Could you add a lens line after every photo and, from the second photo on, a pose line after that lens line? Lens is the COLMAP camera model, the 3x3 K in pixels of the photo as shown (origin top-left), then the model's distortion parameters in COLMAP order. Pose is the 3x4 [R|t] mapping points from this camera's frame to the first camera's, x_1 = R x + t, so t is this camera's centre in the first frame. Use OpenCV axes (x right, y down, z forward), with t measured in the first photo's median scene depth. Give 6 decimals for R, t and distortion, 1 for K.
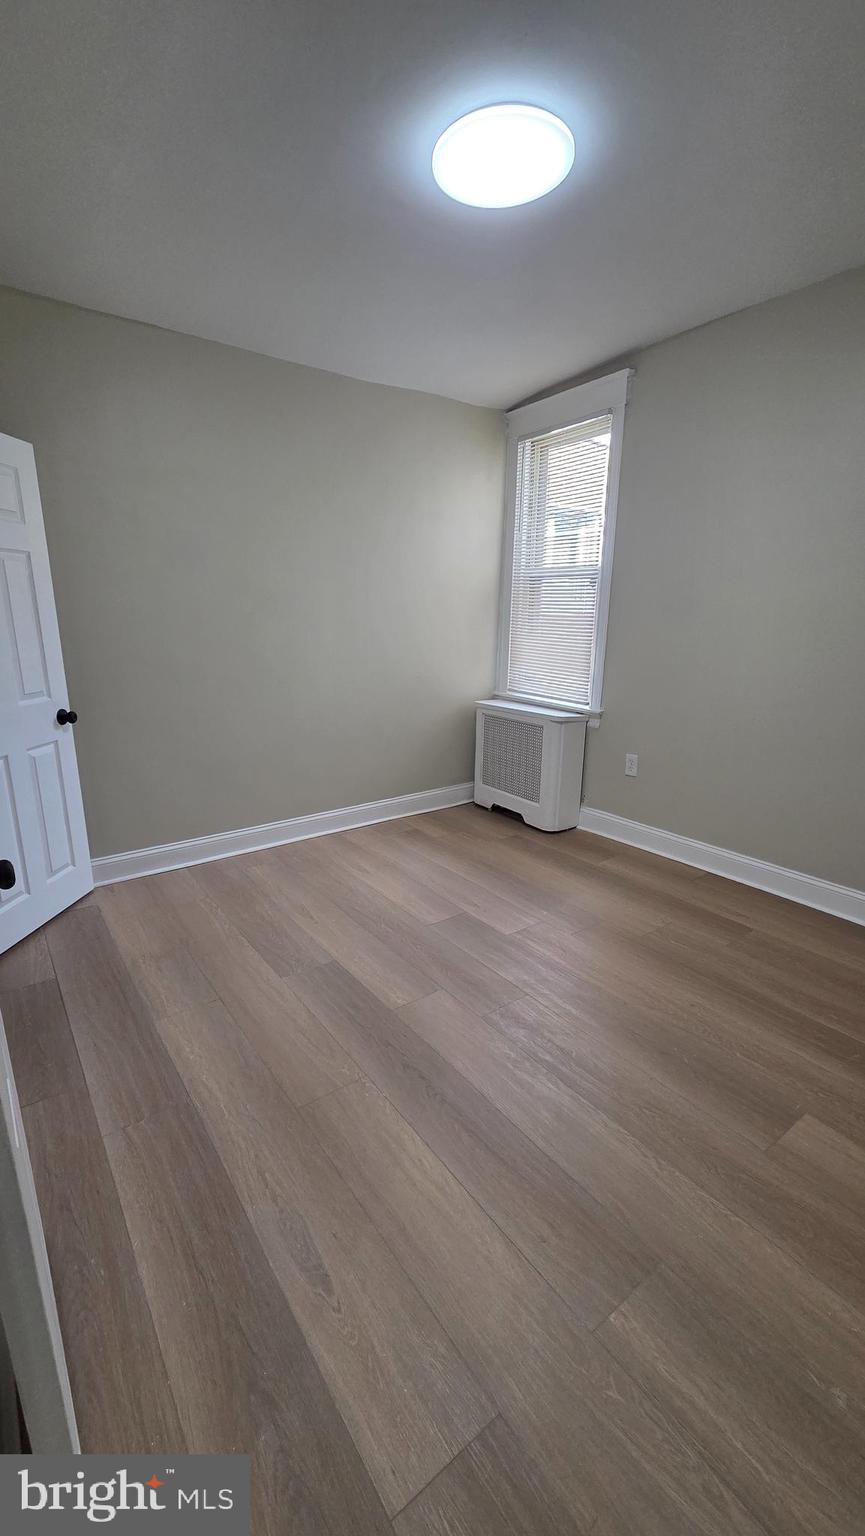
lens RADIAL K [[616.7, 0, 431.1], [0, 616.7, 772.8], [0, 0, 1]] dist [-0.001303, -0.000098]
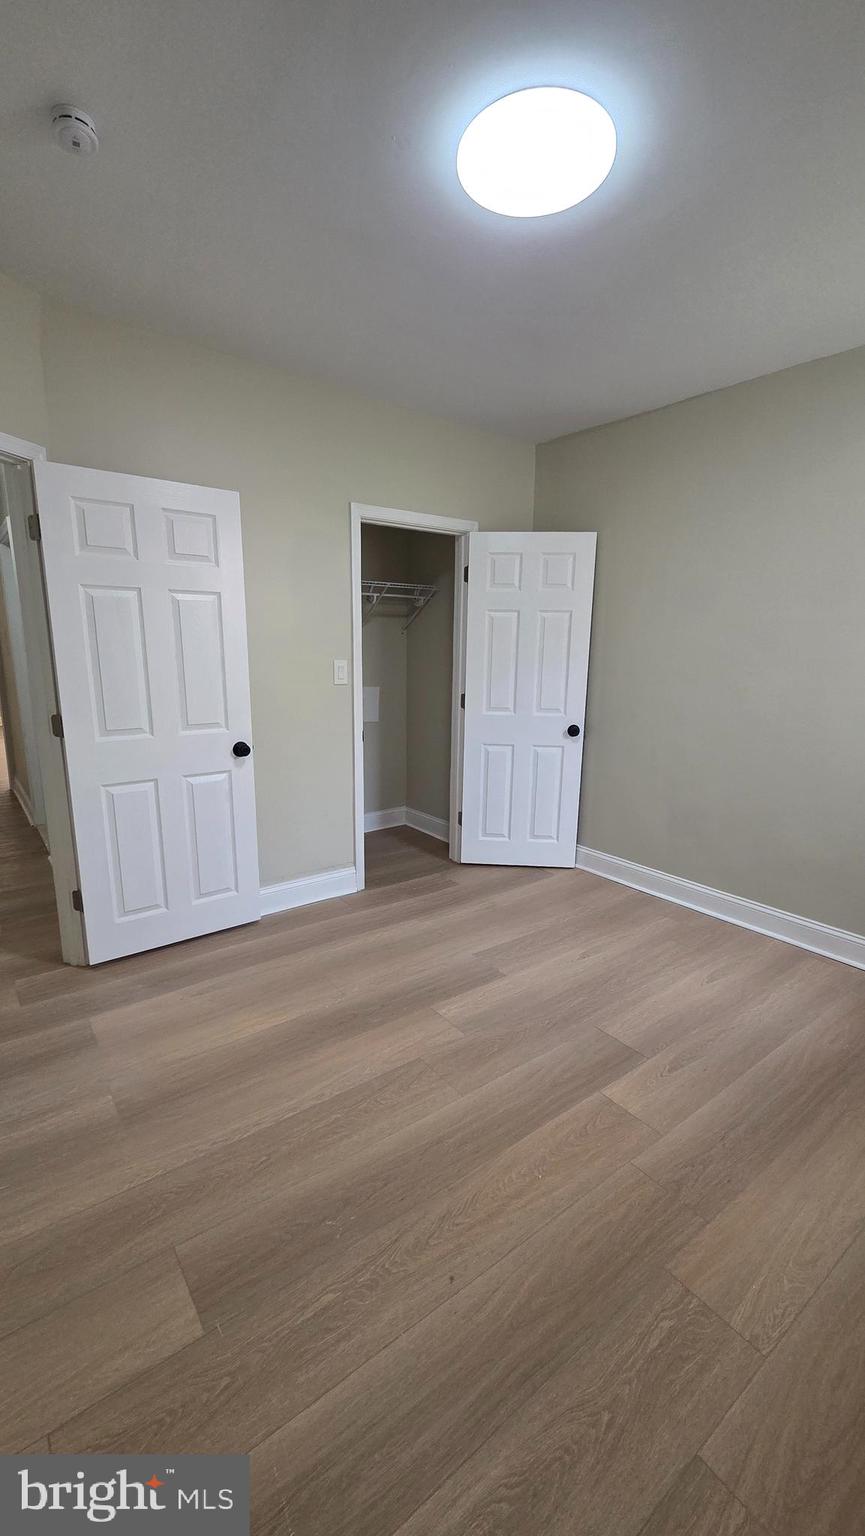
lens RADIAL K [[616.7, 0, 431.1], [0, 616.7, 772.8], [0, 0, 1]] dist [-0.001303, -0.000098]
pose [[0.035081, 0.198709, -0.979430, 0.819622], [-0.270087, 0.945451, 0.182142, -0.187969], [0.962197, 0.258142, 0.086836, 0.700851]]
